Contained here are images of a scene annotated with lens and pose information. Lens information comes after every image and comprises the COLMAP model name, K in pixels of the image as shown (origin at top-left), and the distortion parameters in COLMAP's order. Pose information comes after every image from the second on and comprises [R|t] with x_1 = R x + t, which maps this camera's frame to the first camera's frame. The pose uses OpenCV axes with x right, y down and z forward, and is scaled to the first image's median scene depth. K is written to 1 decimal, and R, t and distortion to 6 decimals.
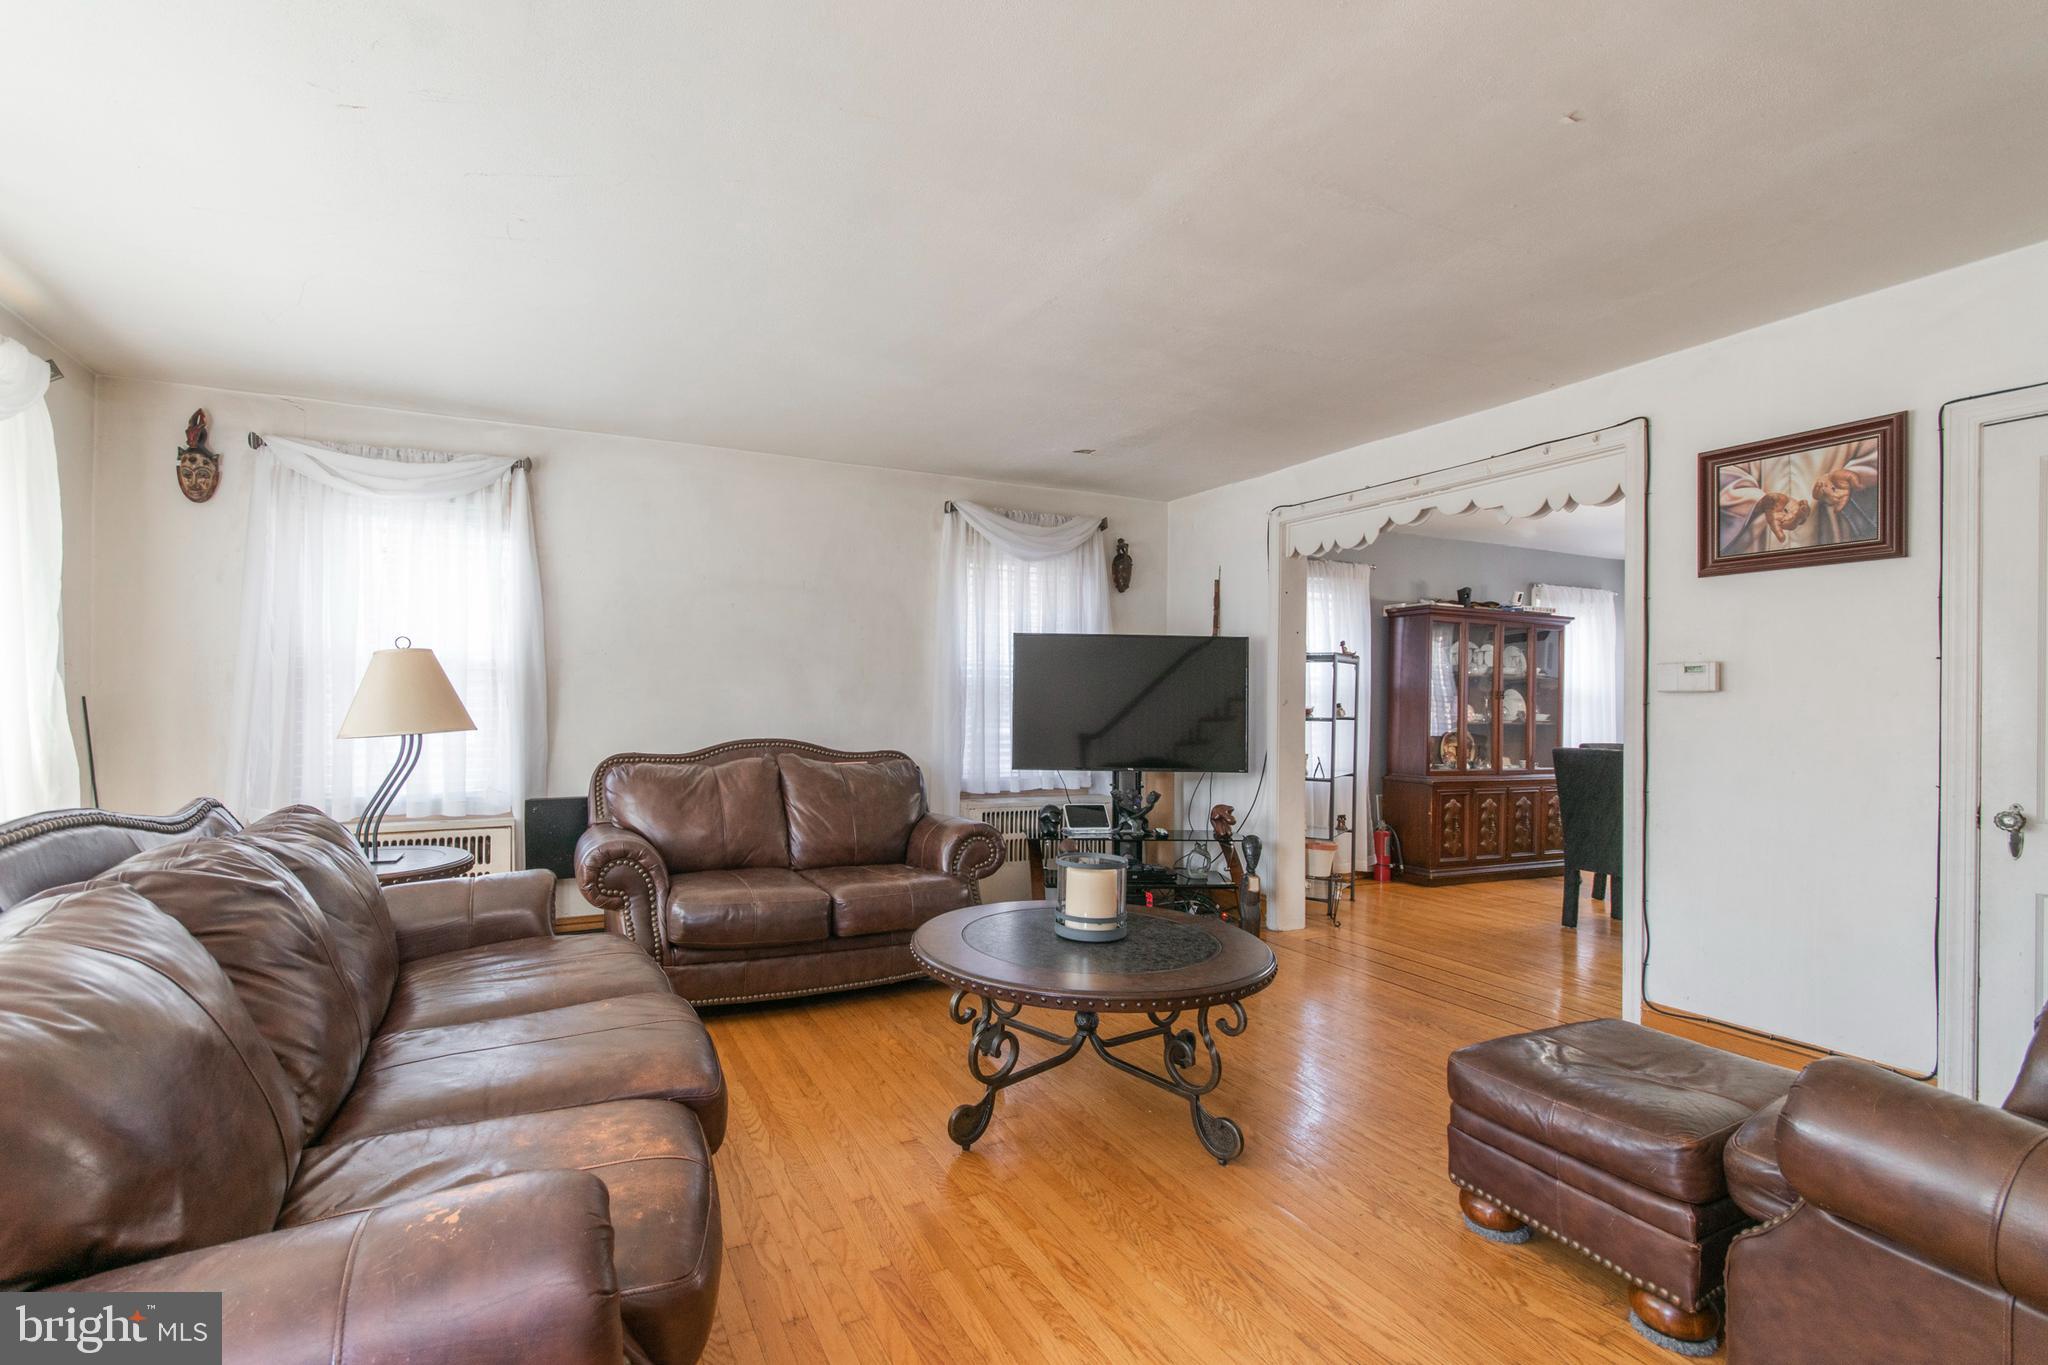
lens RADIAL K [[917.5, 0, 1005.9], [0, 917.5, 711.4], [0, 0, 1]] dist [0.003692, 0.002186]
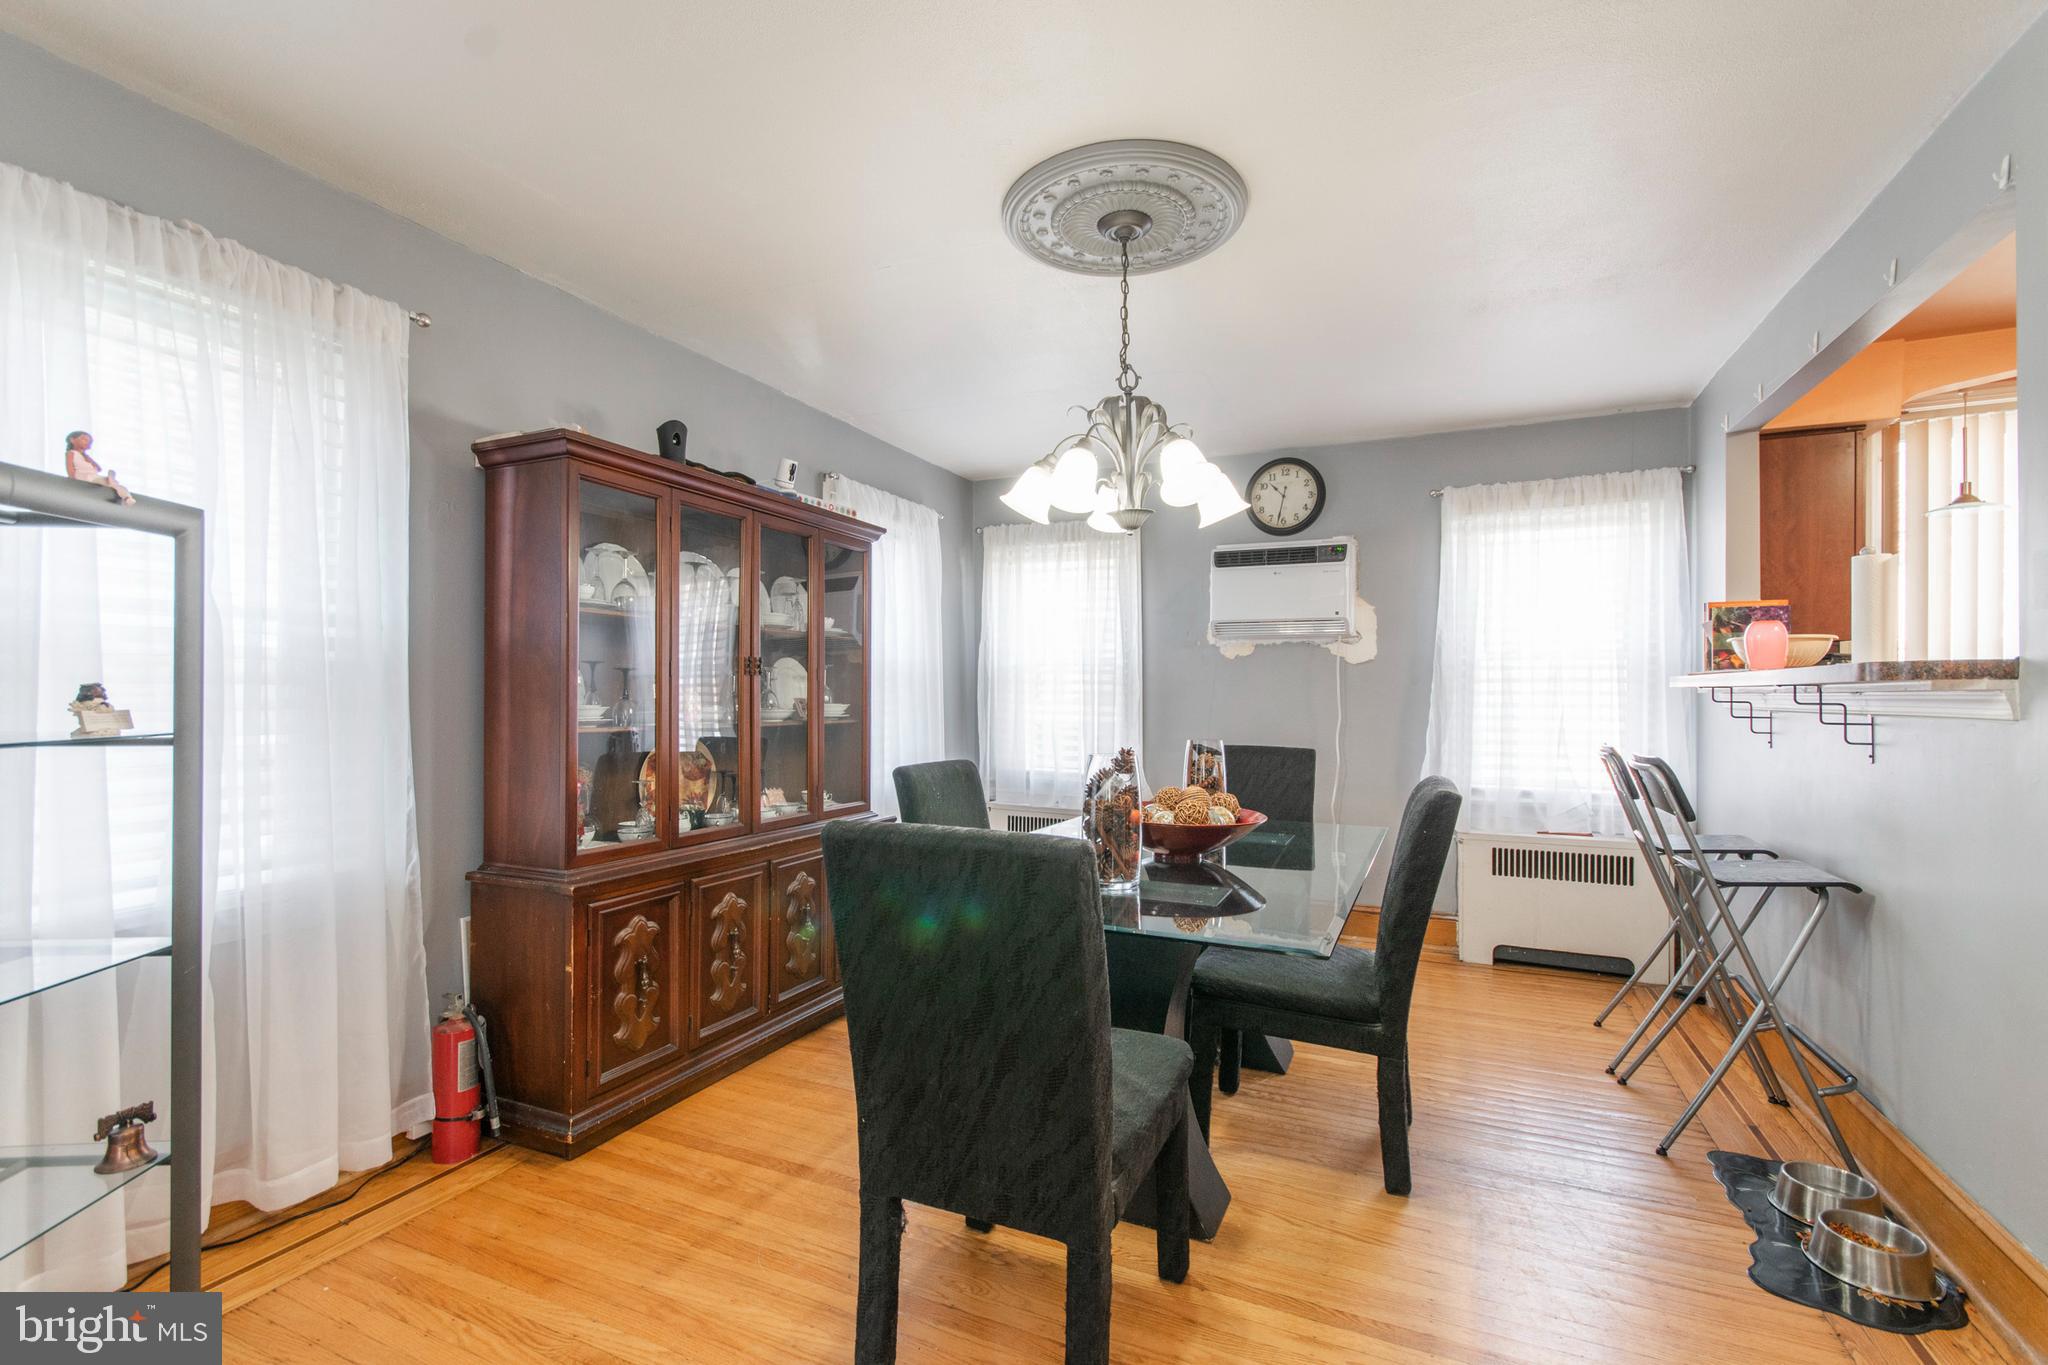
lens RADIAL K [[917.5, 0, 1020.2], [0, 917.5, 697.9], [0, 0, 1]] dist [0.003692, 0.002186]
pose [[0.770078, -0.014090, 0.637794, 0.343315], [0.011458, 0.999900, 0.008255, -0.003724], [-0.637846, 0.000951, 0.770163, 0.549471]]
